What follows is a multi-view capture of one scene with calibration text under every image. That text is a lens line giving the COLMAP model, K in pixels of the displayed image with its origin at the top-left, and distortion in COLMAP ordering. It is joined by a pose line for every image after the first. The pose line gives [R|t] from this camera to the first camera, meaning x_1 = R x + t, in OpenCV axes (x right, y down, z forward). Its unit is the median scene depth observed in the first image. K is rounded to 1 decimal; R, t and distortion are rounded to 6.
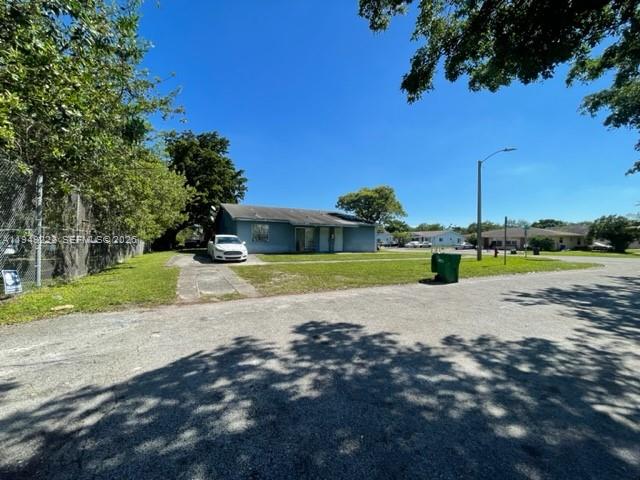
lens RADIAL K [[257.7, 0, 318.3], [0, 257.7, 240.9], [0, 0, 1]] dist [-0.004829, 0.000383]
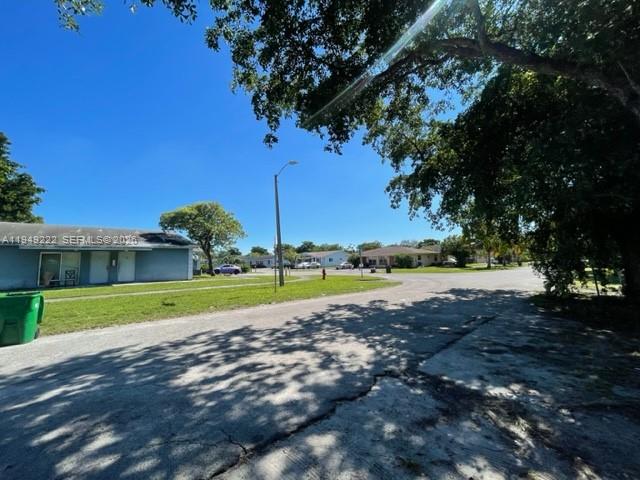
lens RADIAL K [[257.7, 0, 319.4], [0, 257.7, 240.9], [0, 0, 1]] dist [-0.004829, 0.000383]
pose [[0.961676, -0.009264, 0.274033, 0.305802], [0.031864, 0.996433, -0.078138, -0.002198], [-0.272332, 0.083875, 0.958541, 0.064622]]
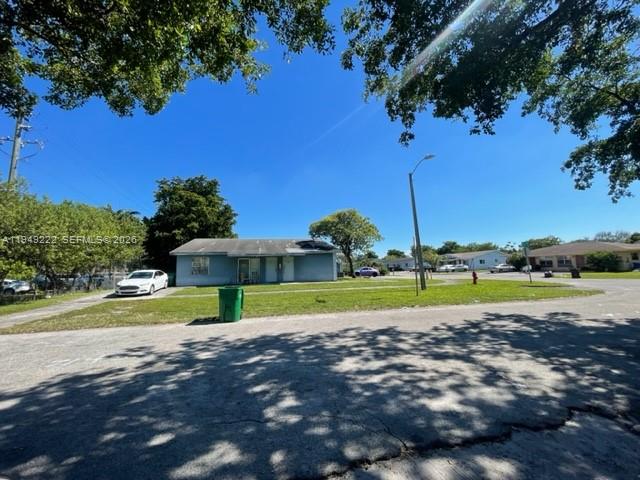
lens RADIAL K [[257.7, 0, 318.7], [0, 257.7, 240.8], [0, 0, 1]] dist [-0.004829, 0.000383]
pose [[0.969792, -0.062010, -0.235922, 0.302002], [0.037120, 0.993401, -0.108516, -0.000752], [0.241094, 0.096480, 0.965694, 0.062806]]
